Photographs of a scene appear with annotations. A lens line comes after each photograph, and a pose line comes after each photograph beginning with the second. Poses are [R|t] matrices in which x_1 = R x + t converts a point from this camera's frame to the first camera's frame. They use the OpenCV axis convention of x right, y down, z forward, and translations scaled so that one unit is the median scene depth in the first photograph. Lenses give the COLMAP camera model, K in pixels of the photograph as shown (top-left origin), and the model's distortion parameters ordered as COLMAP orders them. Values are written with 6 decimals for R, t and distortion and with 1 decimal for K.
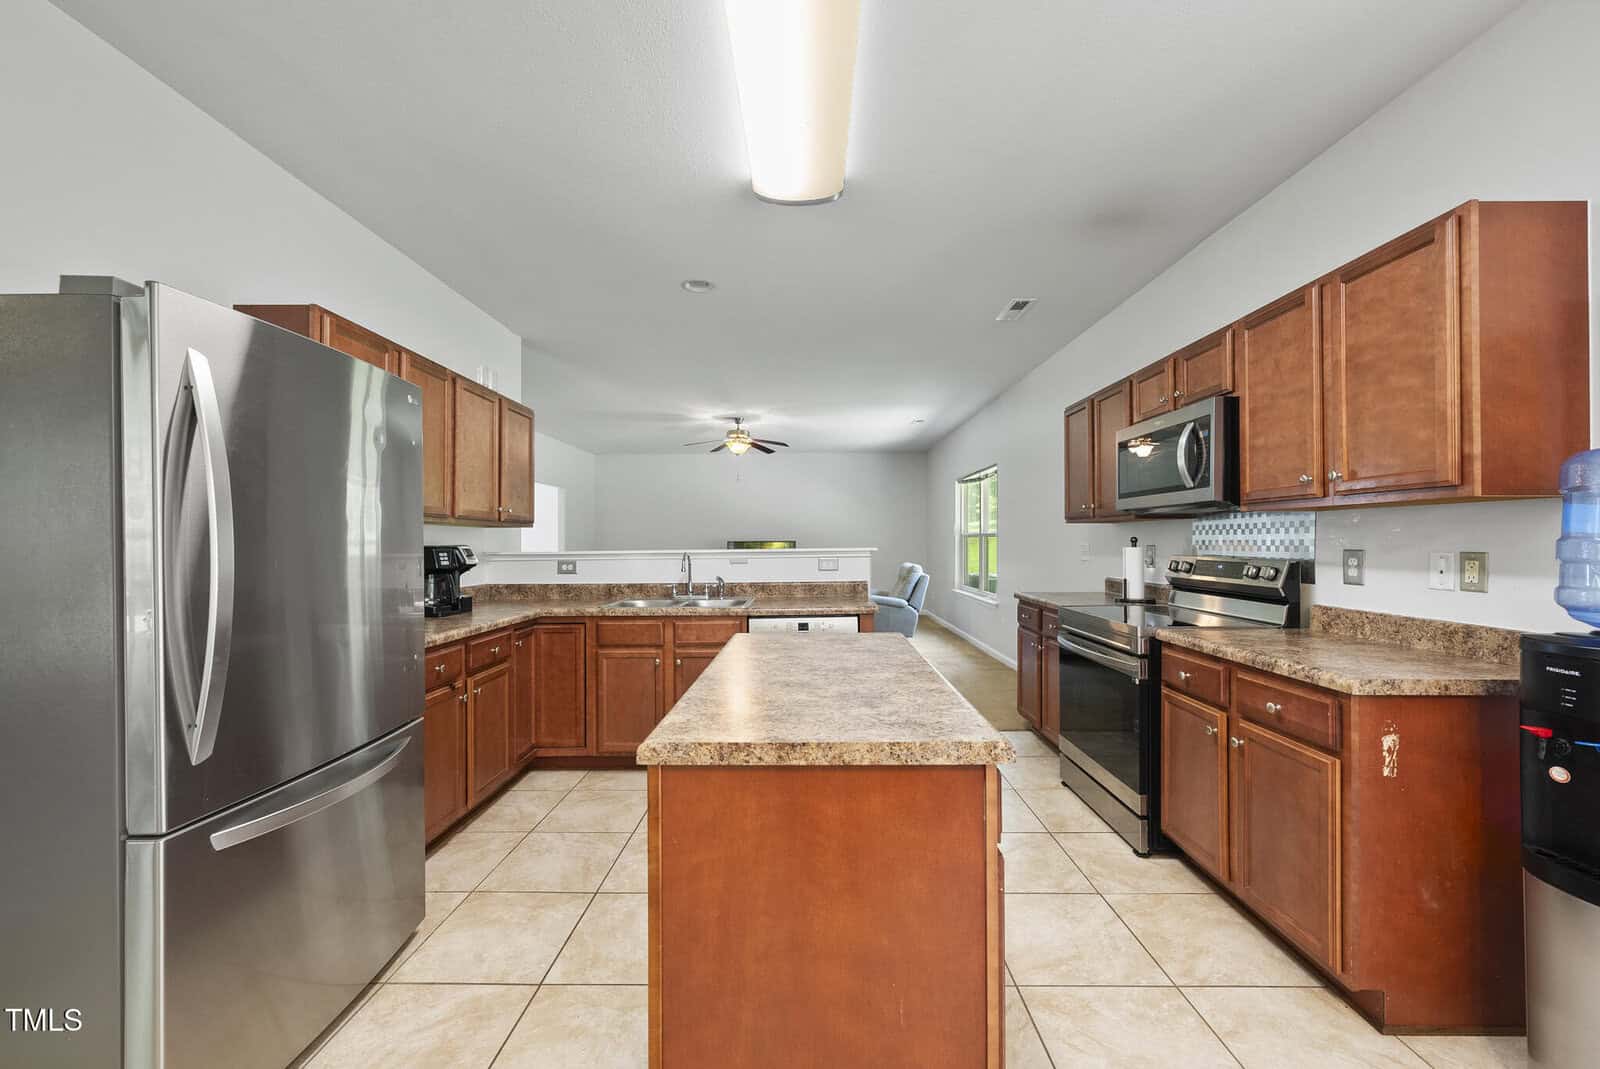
lens RADIAL K [[622.2, 0, 798.0], [0, 622.2, 536.2], [0, 0, 1]] dist [0.001814, 0.000267]
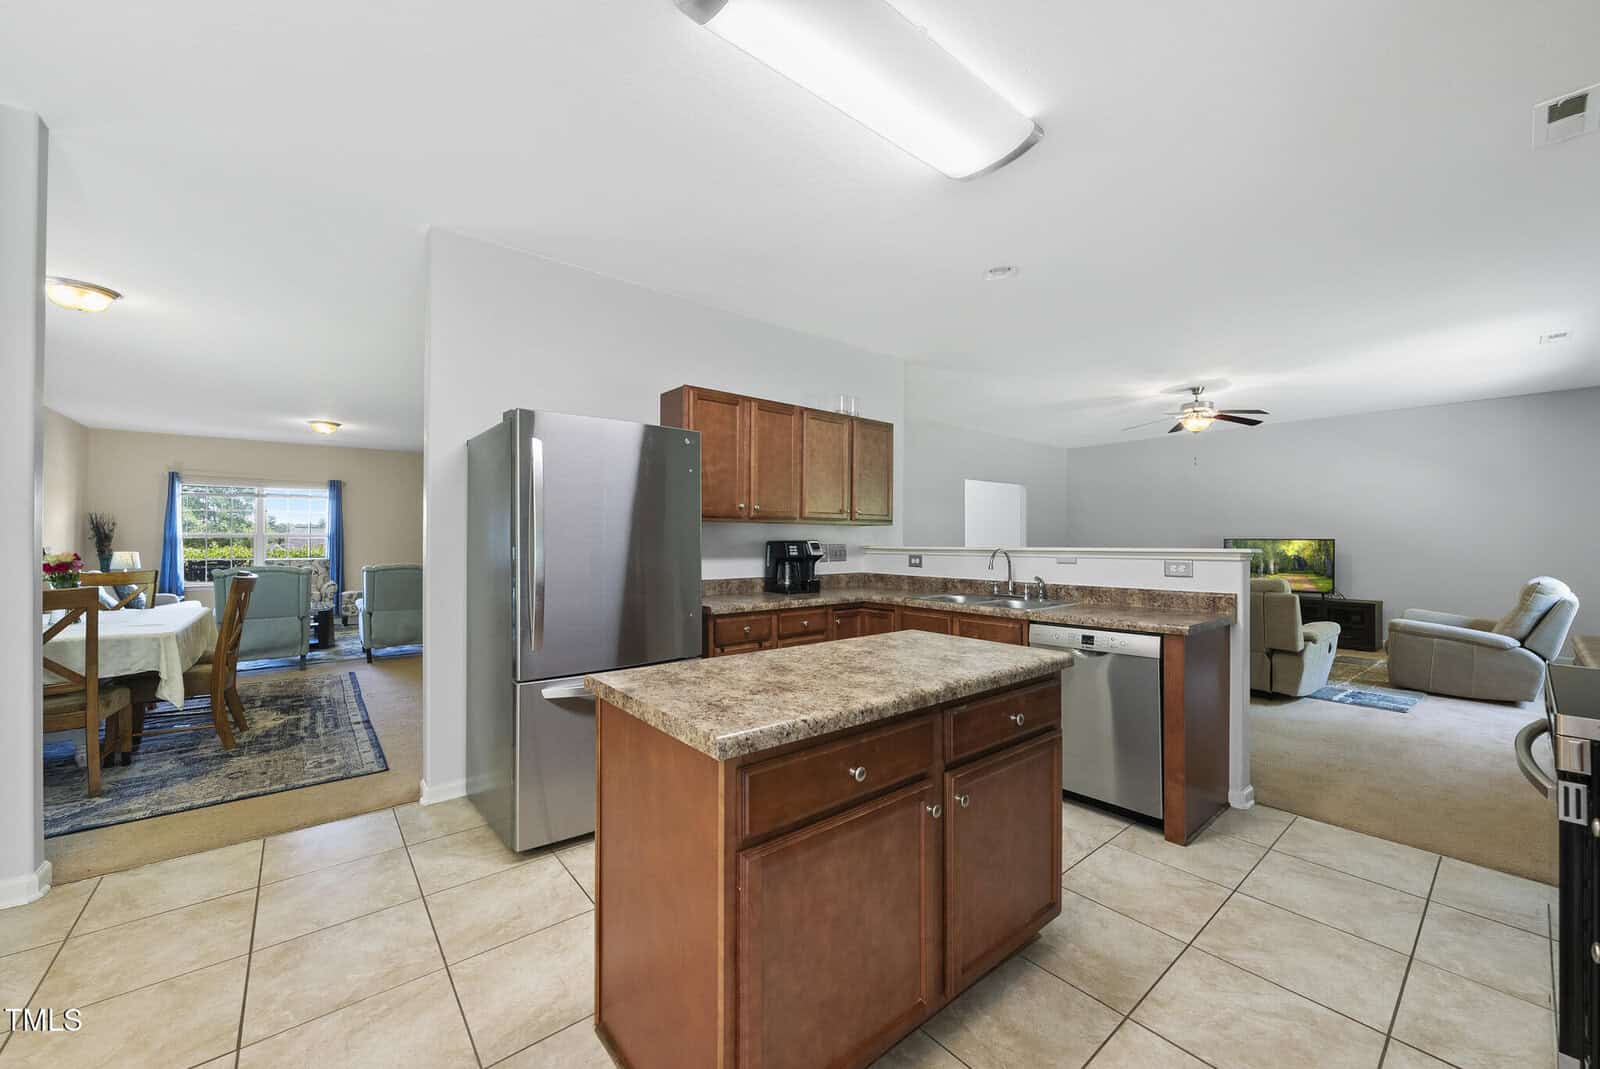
lens RADIAL K [[622.2, 0, 798.0], [0, 622.2, 536.2], [0, 0, 1]] dist [0.001814, 0.000267]
pose [[0.633612, 0.004477, -0.773638, 0.364486], [0.001146, 0.999977, 0.006725, -0.002060], [0.773650, -0.005148, 0.633592, 0.137384]]
